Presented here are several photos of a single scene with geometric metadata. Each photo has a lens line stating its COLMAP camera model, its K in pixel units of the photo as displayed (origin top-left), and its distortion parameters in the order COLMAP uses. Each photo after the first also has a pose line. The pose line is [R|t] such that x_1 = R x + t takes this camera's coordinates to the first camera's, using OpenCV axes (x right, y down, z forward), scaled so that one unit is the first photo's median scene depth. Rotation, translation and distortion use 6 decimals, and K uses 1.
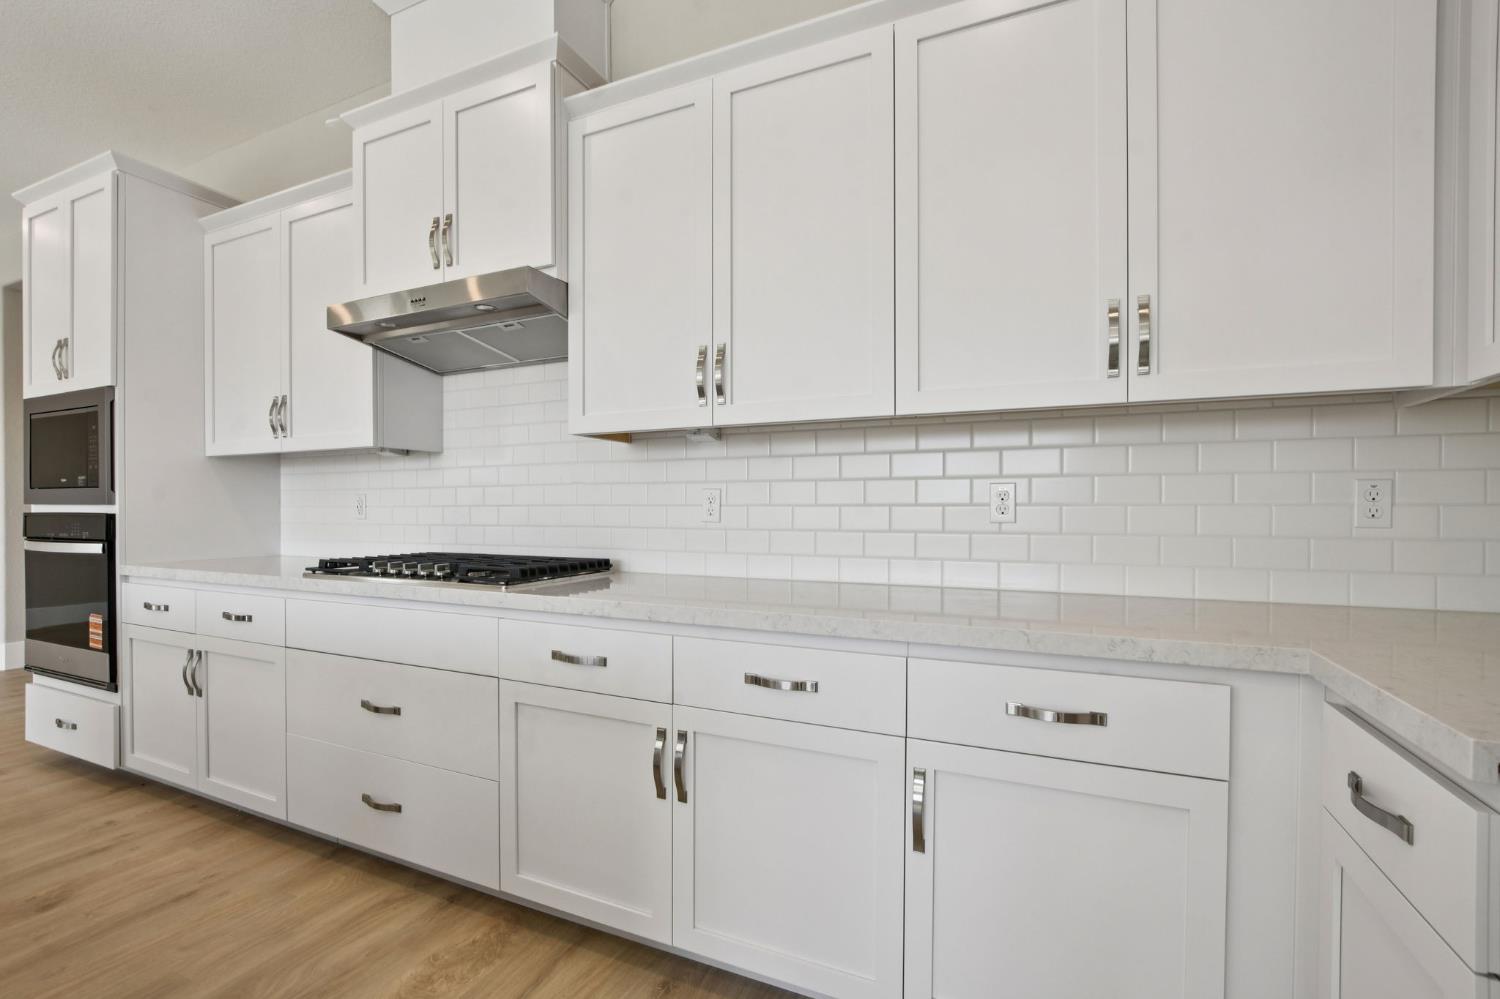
lens RADIAL K [[661.8, 0, 743.2], [0, 661.8, 512.0], [0, 0, 1]] dist [-0.021222, 0.004216]
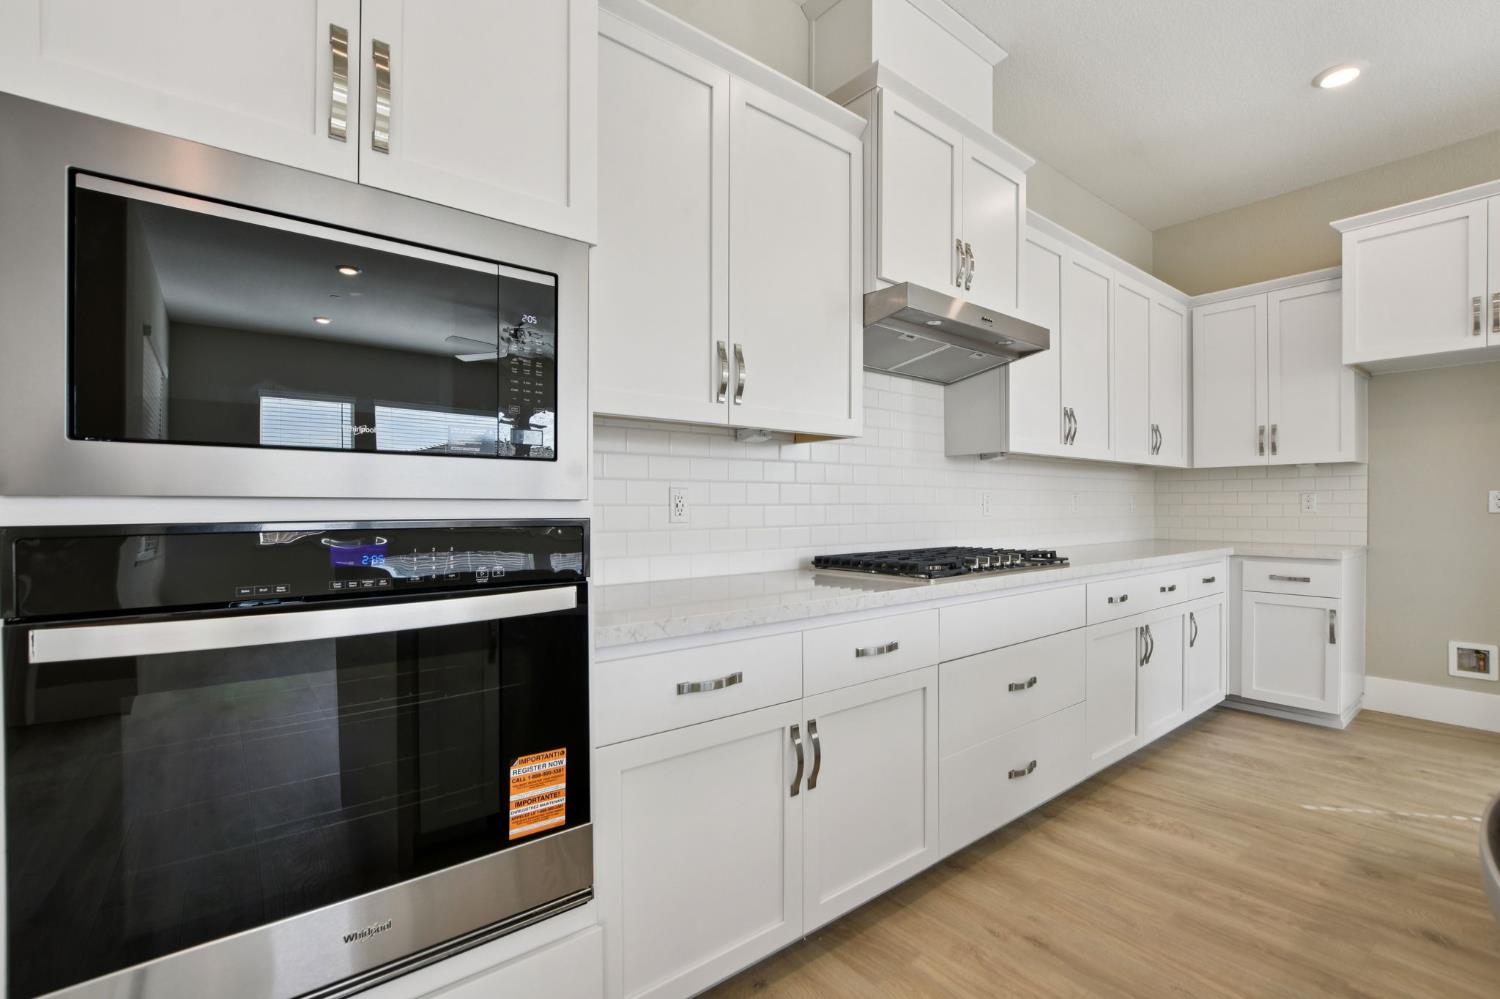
lens RADIAL K [[661.8, 0, 747.9], [0, 661.8, 507.7], [0, 0, 1]] dist [-0.021222, 0.004216]
pose [[0.457211, -0.003828, 0.889350, -1.523699], [0.005603, 0.999983, 0.001423, -0.006582], [-0.889341, 0.004332, 0.457225, 0.779818]]
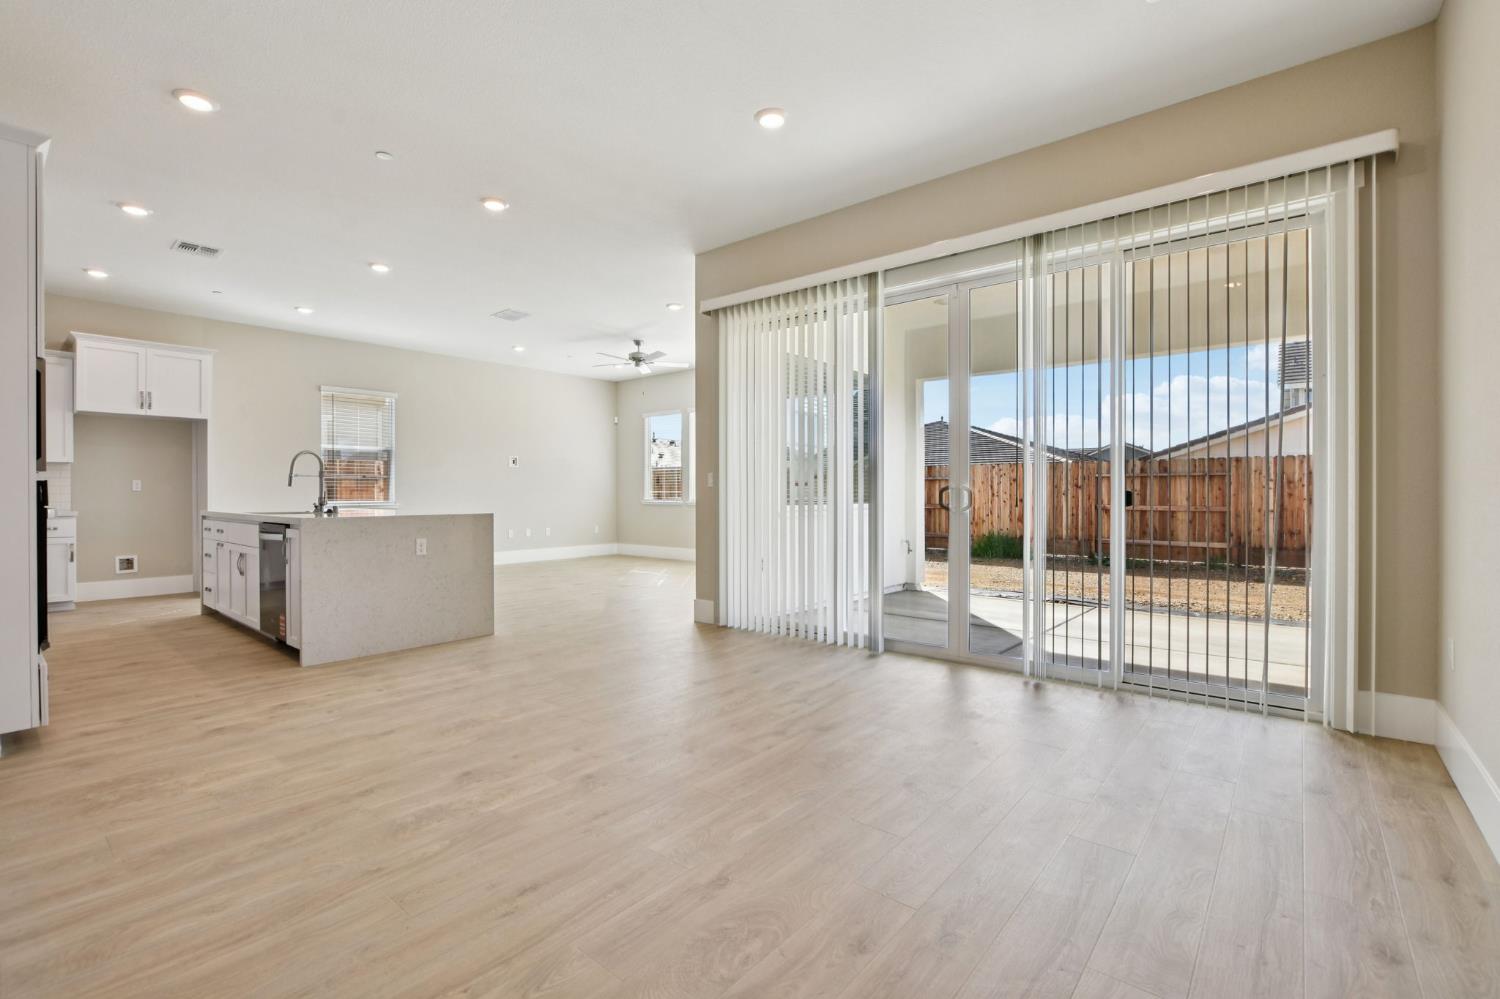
lens RADIAL K [[661.8, 0, 740.7], [0, 661.8, 493.8], [0, 0, 1]] dist [-0.021222, 0.004216]
pose [[-0.961699, 0.001579, 0.274105, -2.957394], [0.002914, 0.999986, 0.004465, 0.023194], [-0.274094, 0.005093, -0.961689, 2.061496]]
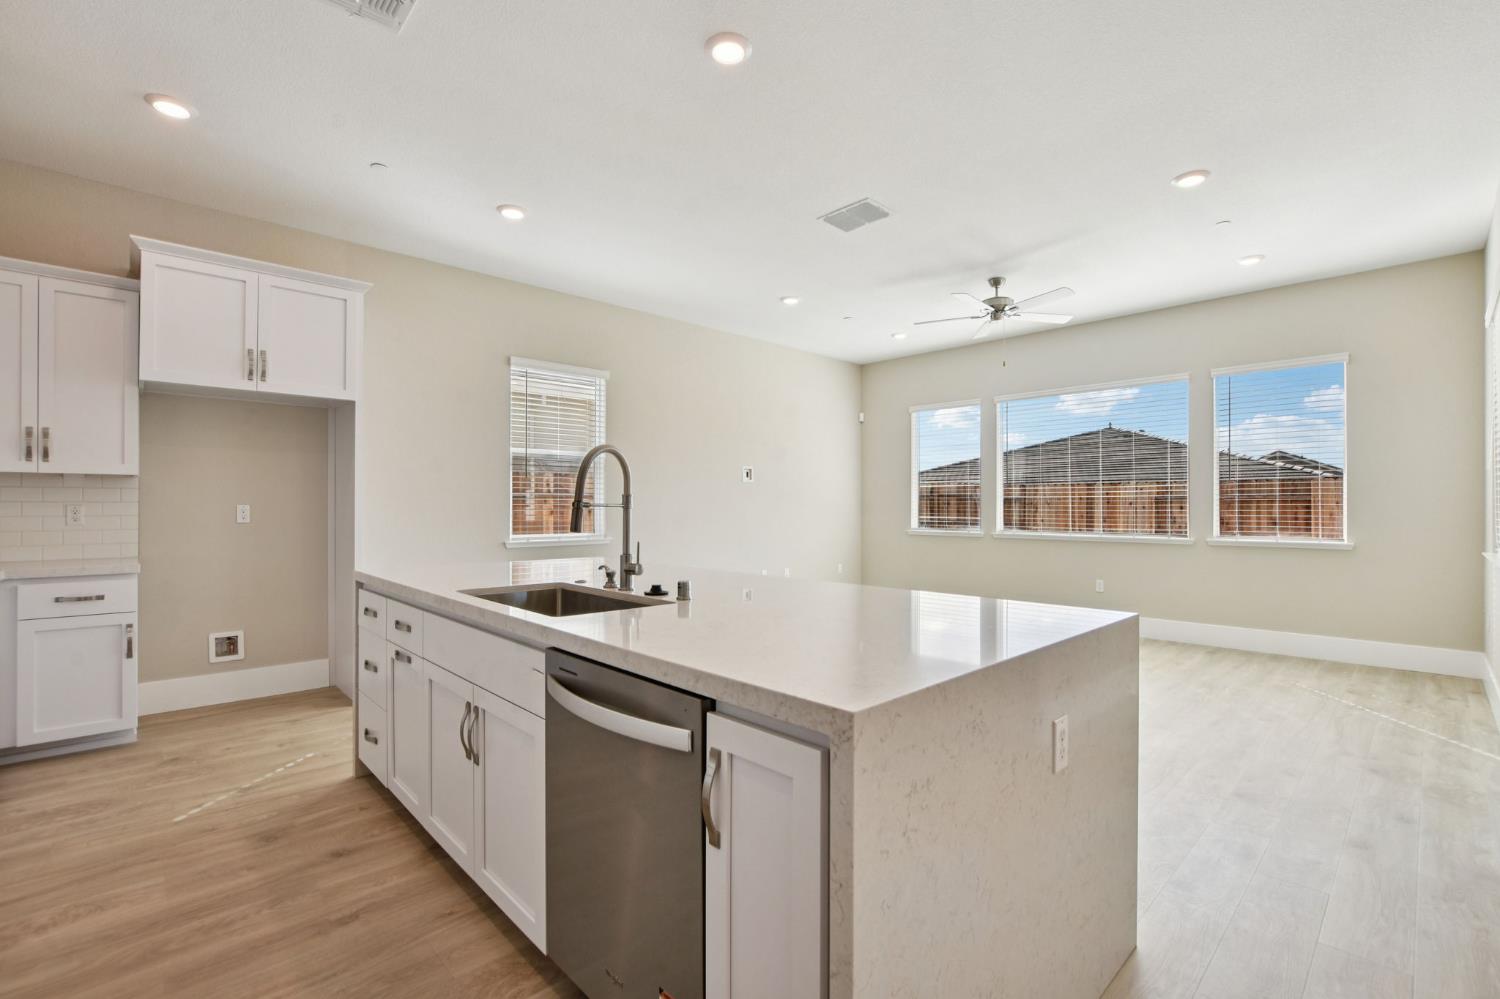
lens RADIAL K [[661.8, 0, 743.1], [0, 661.8, 505.2], [0, 0, 1]] dist [-0.021222, 0.004216]
pose [[-0.925246, -0.000810, 0.379368, -1.443142], [-0.000719, 1.000000, 0.000382, -0.034166], [-0.379368, 0.000081, -0.925246, 1.098851]]
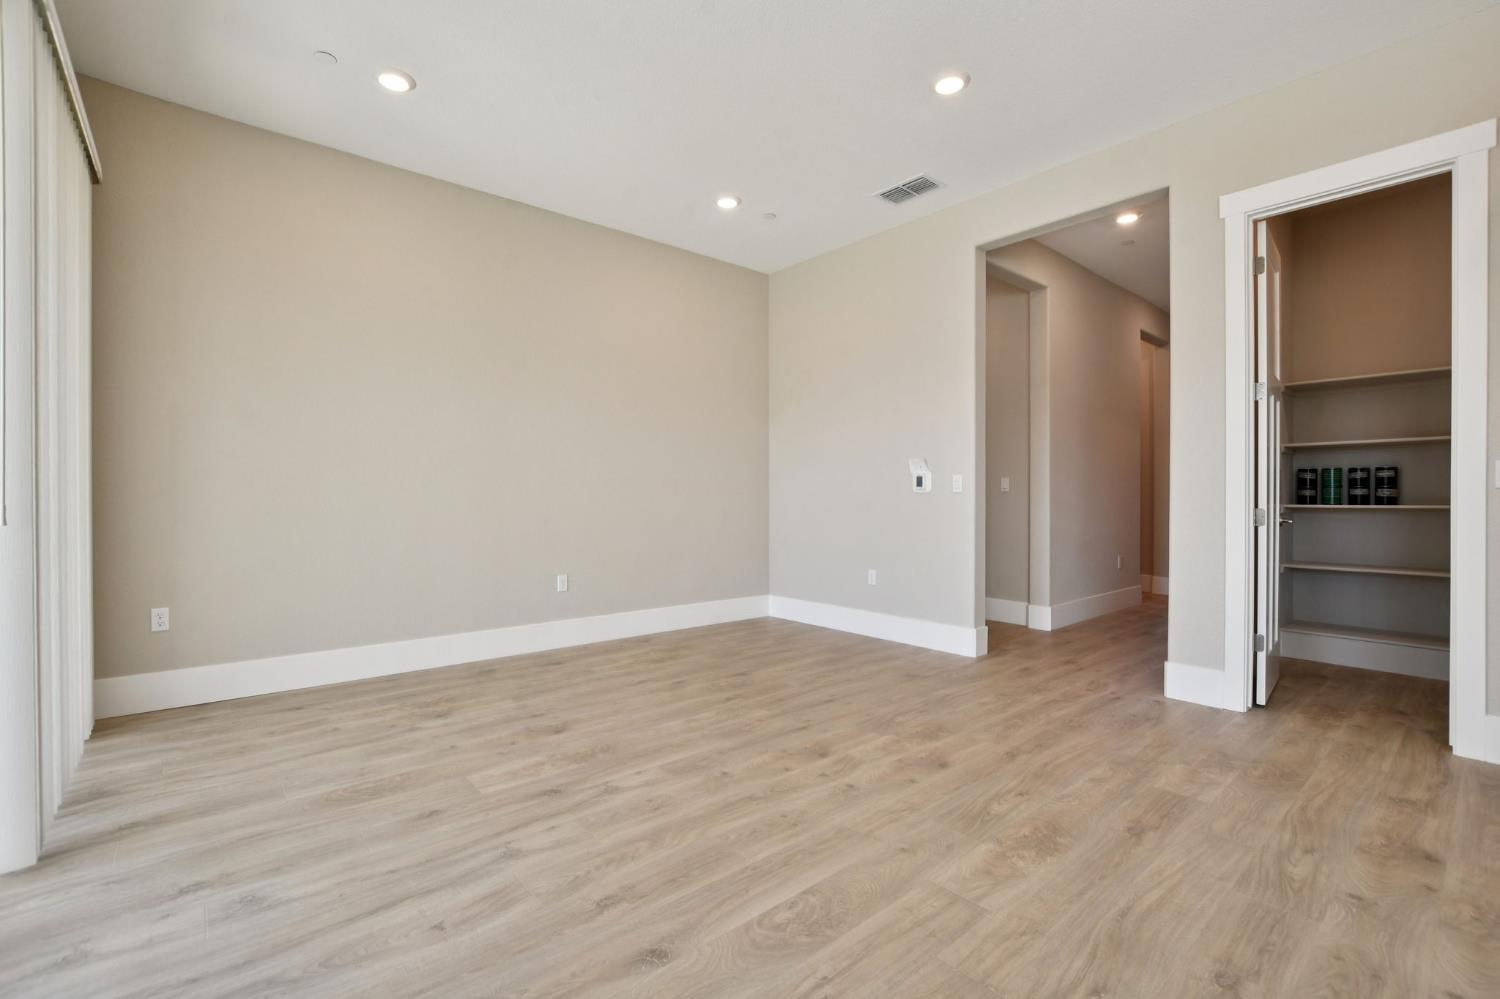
lens RADIAL K [[661.8, 0, 746.8], [0, 661.8, 499.0], [0, 0, 1]] dist [-0.021222, 0.004216]
pose [[0.906047, 0.003630, -0.423162, -2.059337], [-0.002547, 0.999992, 0.003126, 0.029315], [0.423170, -0.001754, 0.906049, -0.003151]]
